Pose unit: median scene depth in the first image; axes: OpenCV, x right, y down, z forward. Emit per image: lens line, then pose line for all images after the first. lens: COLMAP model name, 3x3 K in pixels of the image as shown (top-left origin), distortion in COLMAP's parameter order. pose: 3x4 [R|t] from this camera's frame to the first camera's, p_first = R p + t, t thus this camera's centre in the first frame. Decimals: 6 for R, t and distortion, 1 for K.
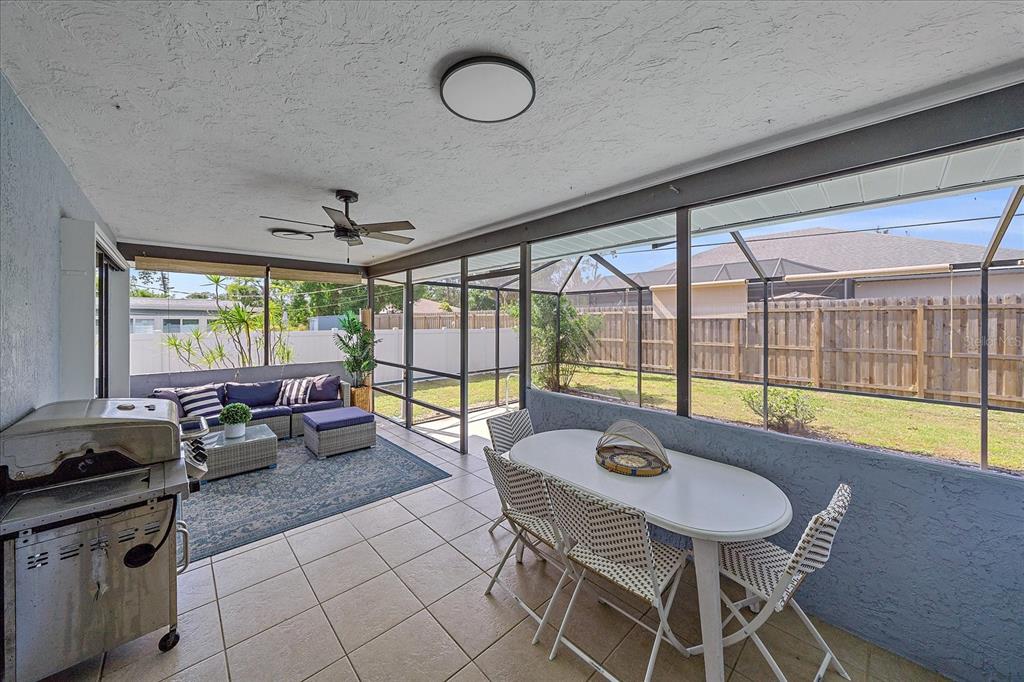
lens RADIAL K [[359.0, 0, 504.3], [0, 359.0, 319.4], [0, 0, 1]] dist [-0.007226, 0.000043]
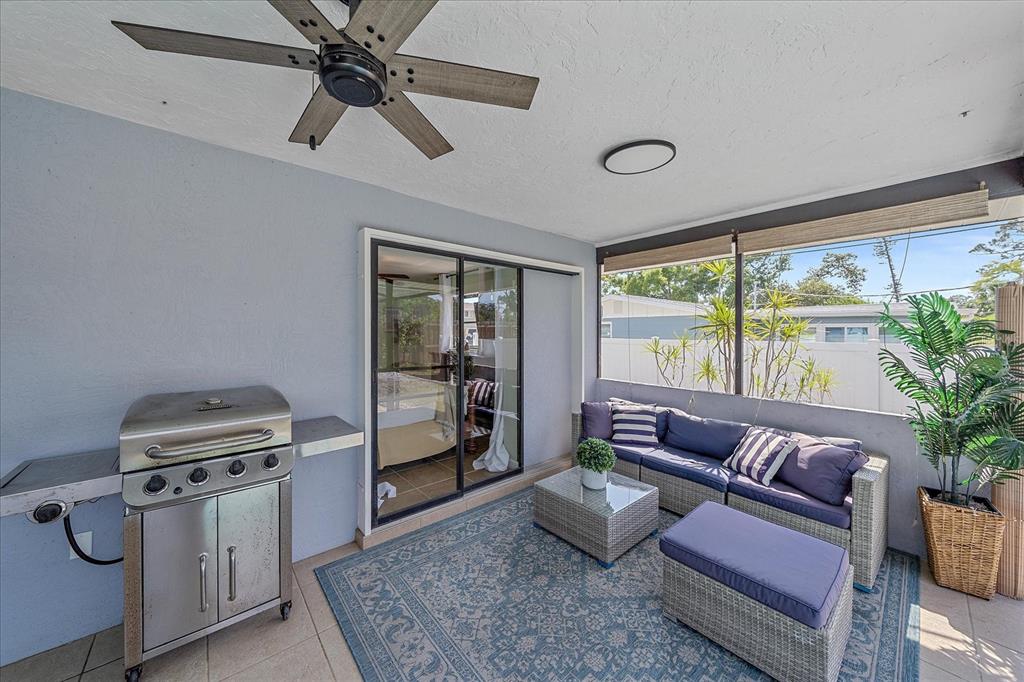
lens RADIAL K [[359.0, 0, 504.3], [0, 359.0, 319.4], [0, 0, 1]] dist [-0.007226, 0.000043]
pose [[-0.038483, -0.028785, -0.998845, -0.025818], [-0.000172, 0.999585, -0.028800, 0.016076], [0.999259, -0.000936, -0.038472, 0.650622]]
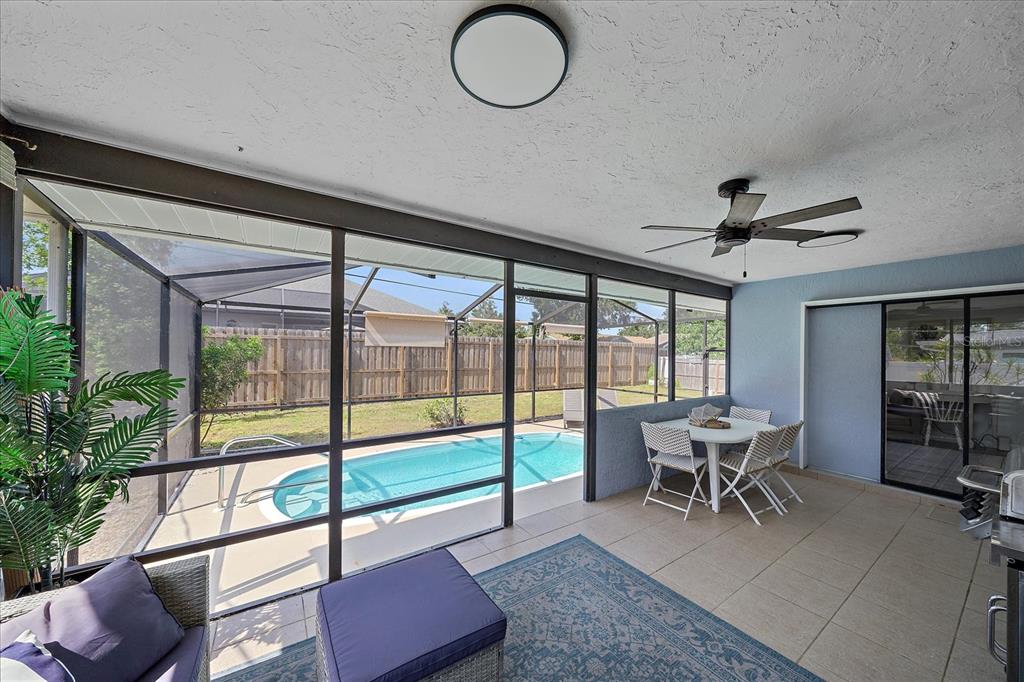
lens RADIAL K [[359.2, 0, 513.3], [0, 359.2, 349.5], [0, 0, 1]] dist [0.001135, 0.000087]
pose [[0.138286, 0.006342, 0.990372, -0.716588], [-0.016827, 0.999850, -0.004053, 0.010766], [-0.990249, -0.016105, 0.138372, 0.755571]]
